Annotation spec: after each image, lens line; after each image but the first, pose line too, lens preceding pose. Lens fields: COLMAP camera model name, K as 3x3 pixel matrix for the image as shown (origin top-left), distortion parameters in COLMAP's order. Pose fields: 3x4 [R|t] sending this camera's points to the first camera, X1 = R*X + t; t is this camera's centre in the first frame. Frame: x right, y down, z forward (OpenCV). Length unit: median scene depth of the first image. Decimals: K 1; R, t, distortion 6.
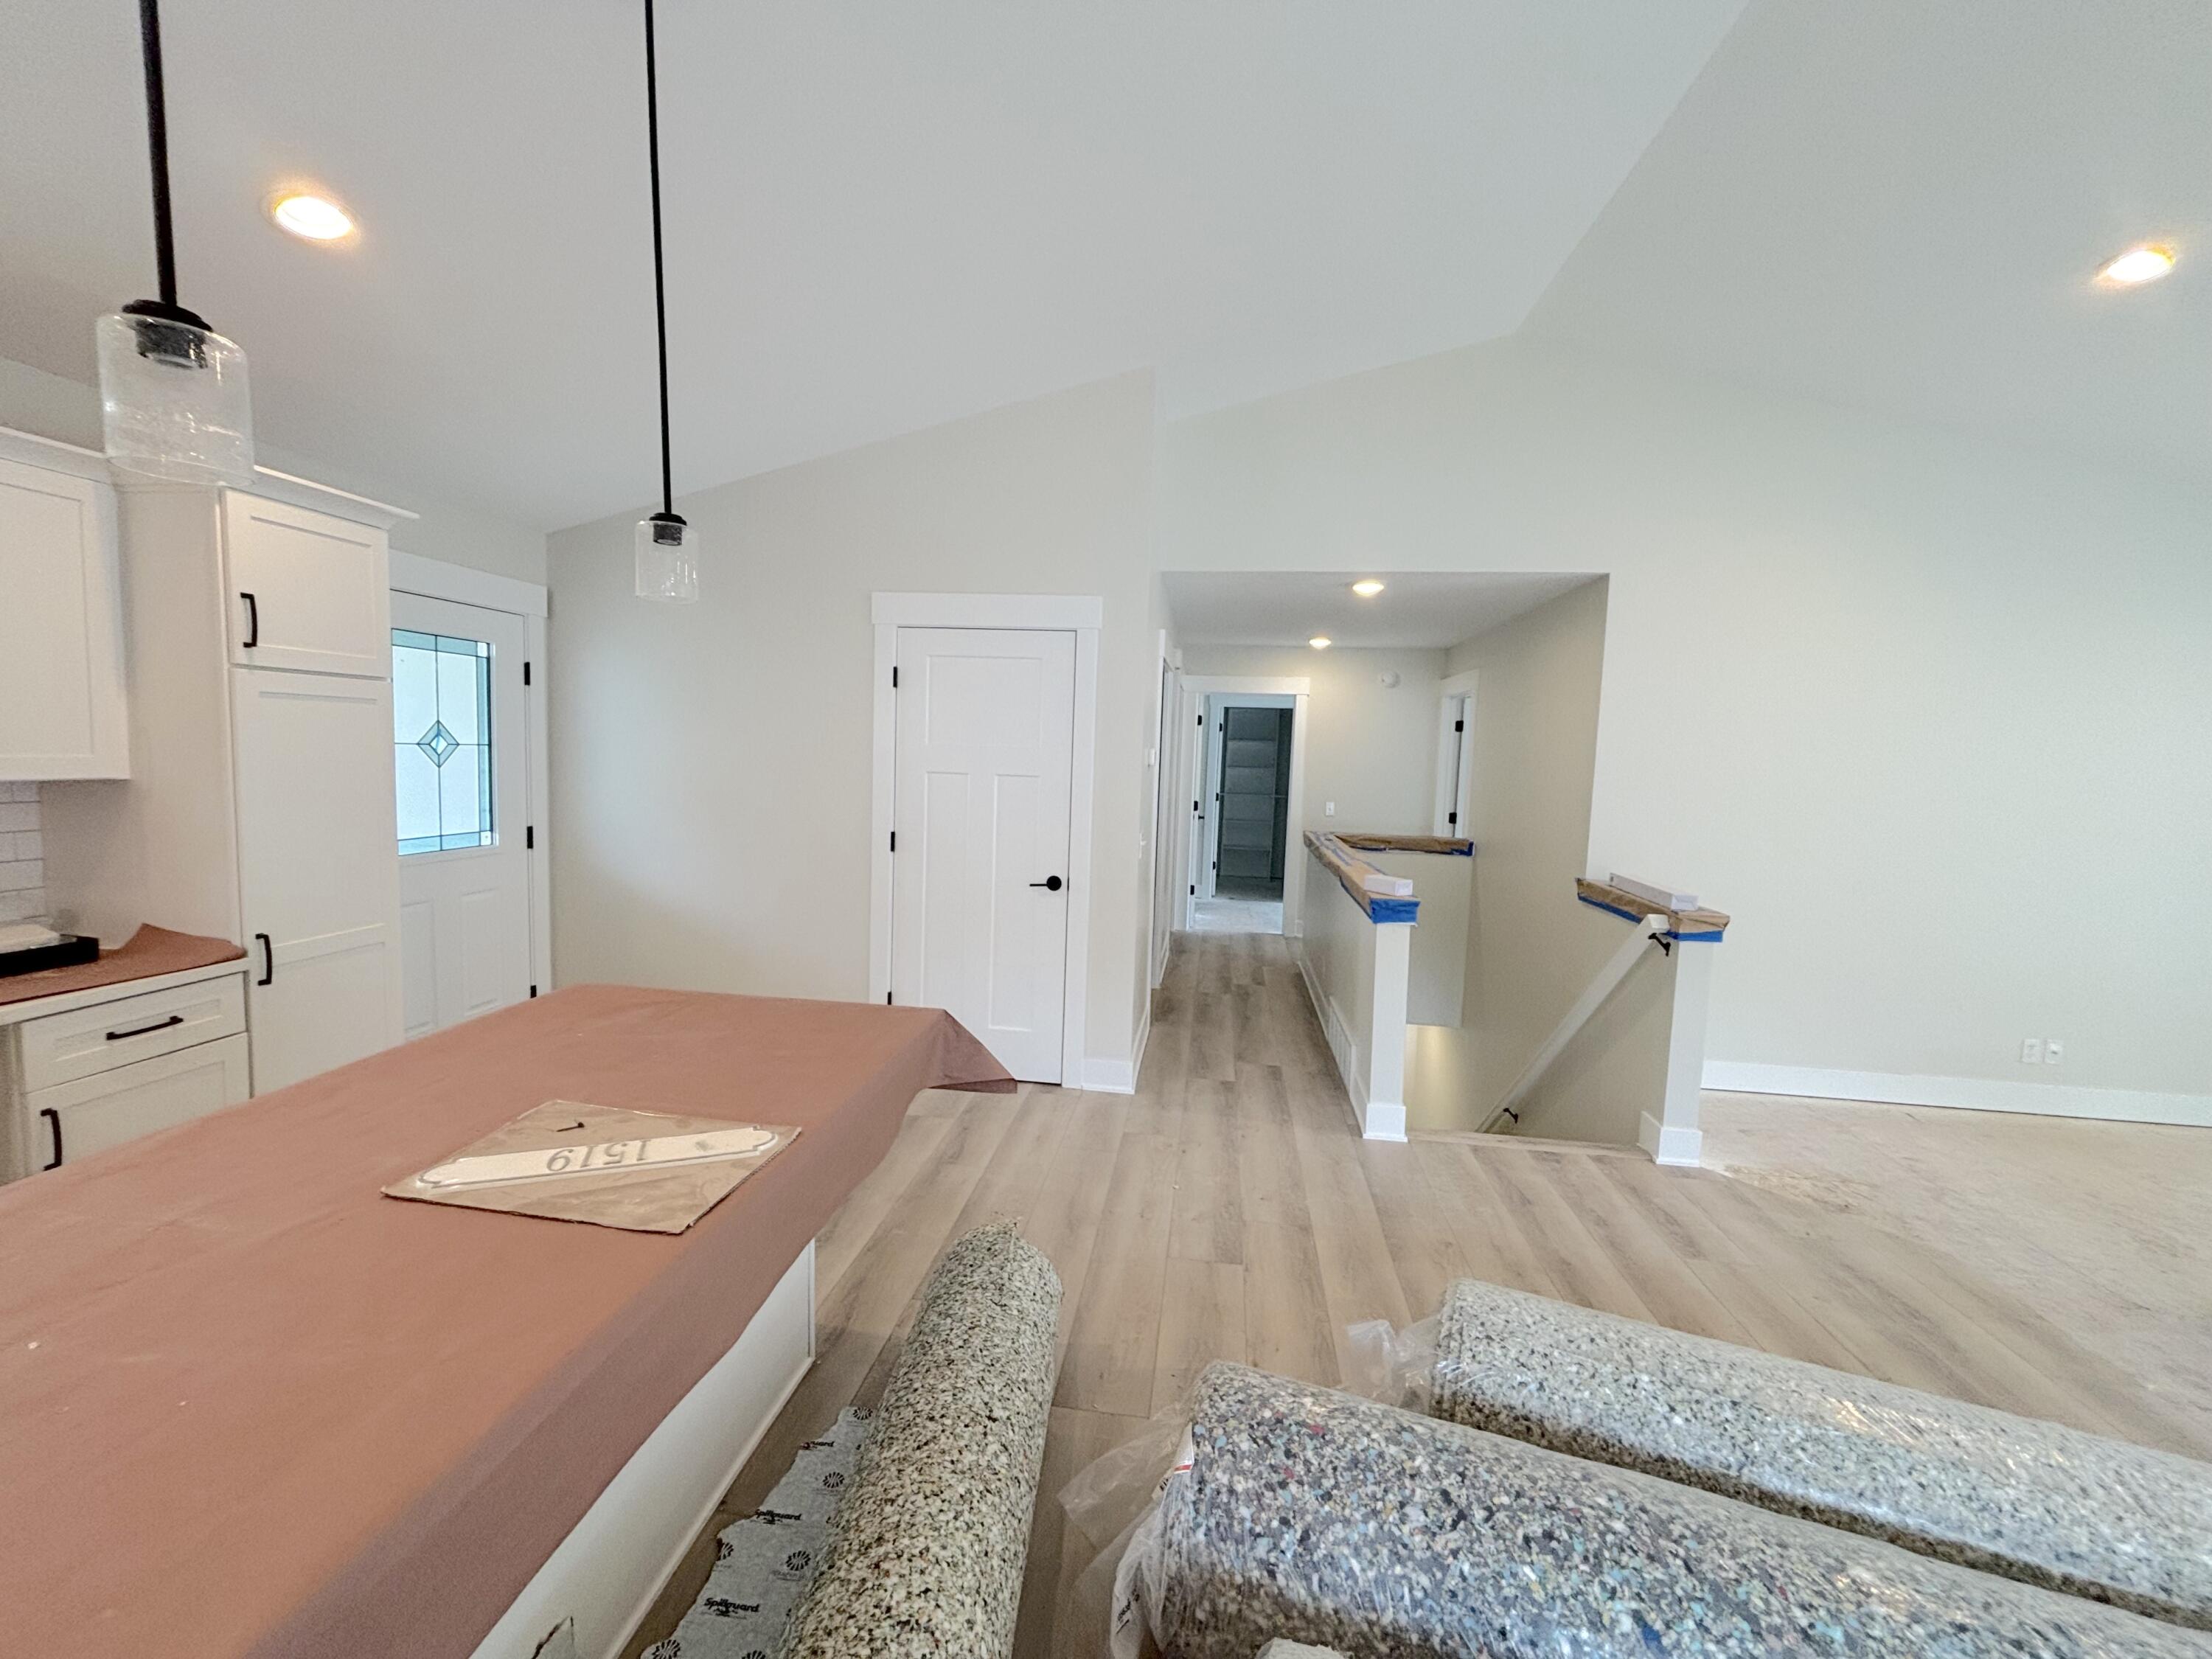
lens RADIAL K [[871.6, 0, 1106.0], [0, 871.6, 829.5], [0, 0, 1]] dist [-0.009241, -0.000024]
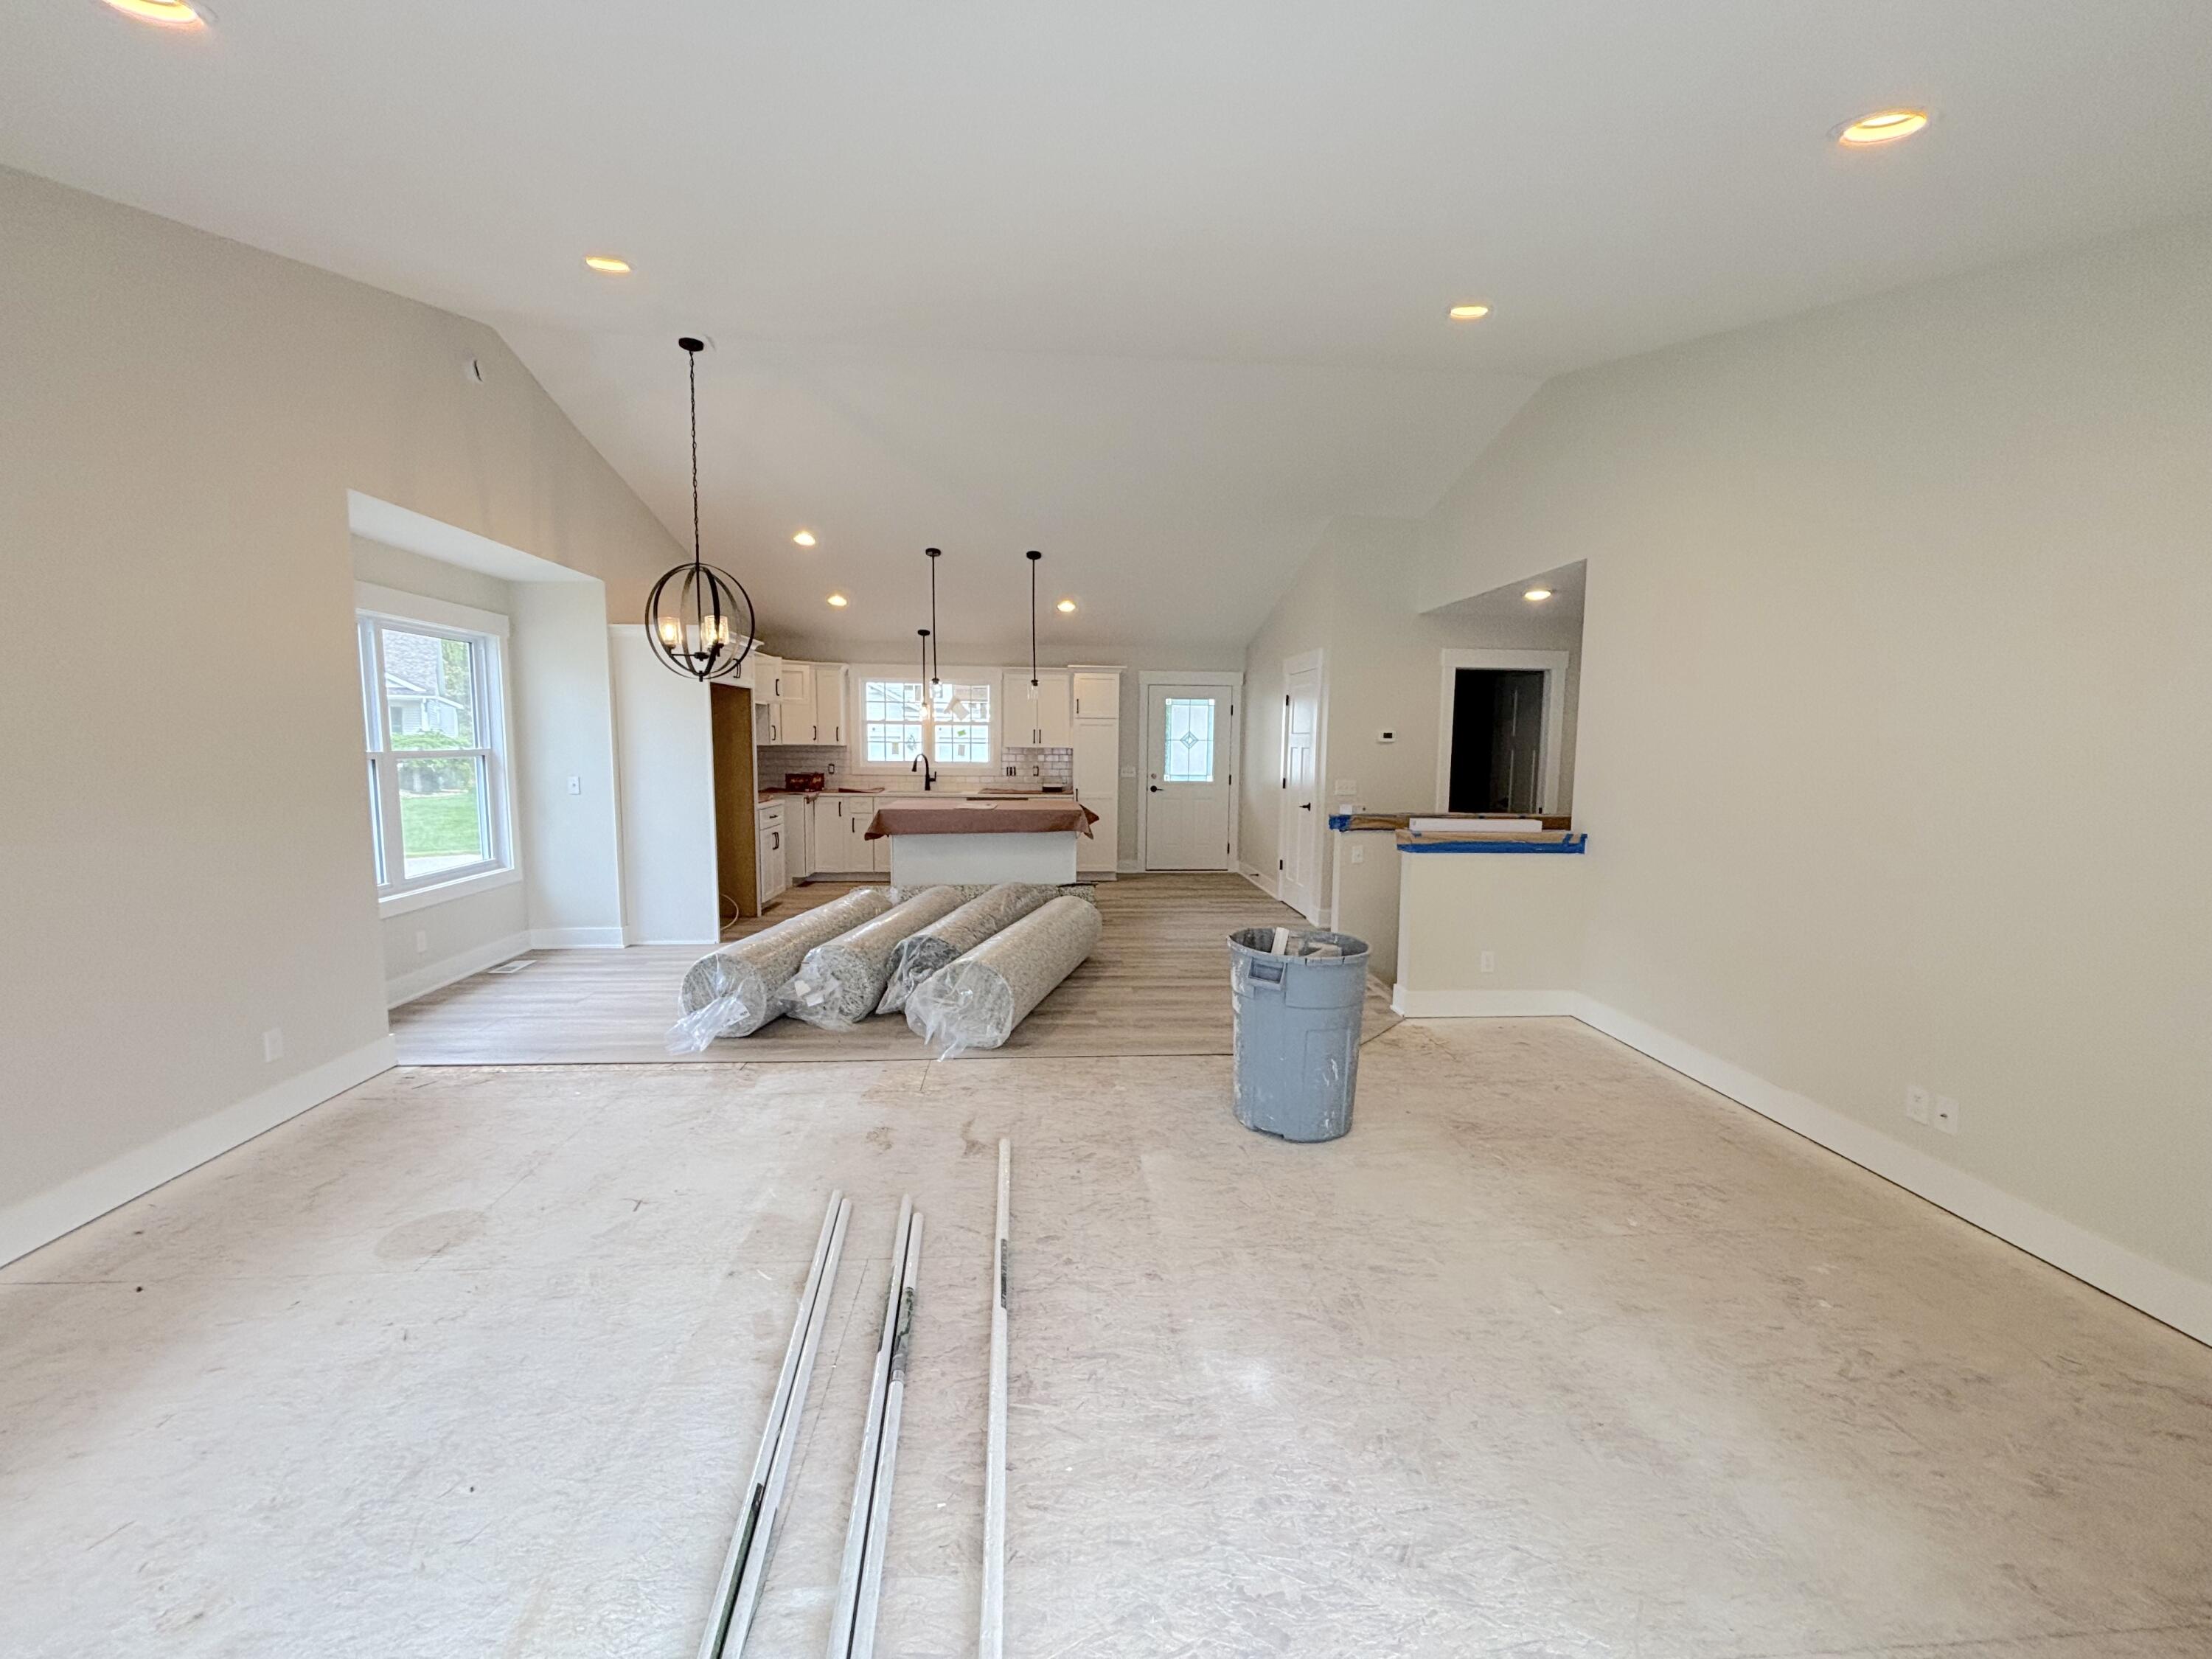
lens RADIAL K [[886.9, 0, 1106.0], [0, 886.9, 829.5], [0, 0, 1]] dist [-0.027835, -0.000043]
pose [[0.214631, 0.065766, -0.974479, 1.729624], [-0.088824, 0.994910, 0.047581, 0.061251], [0.972648, 0.076345, 0.219380, 0.188423]]
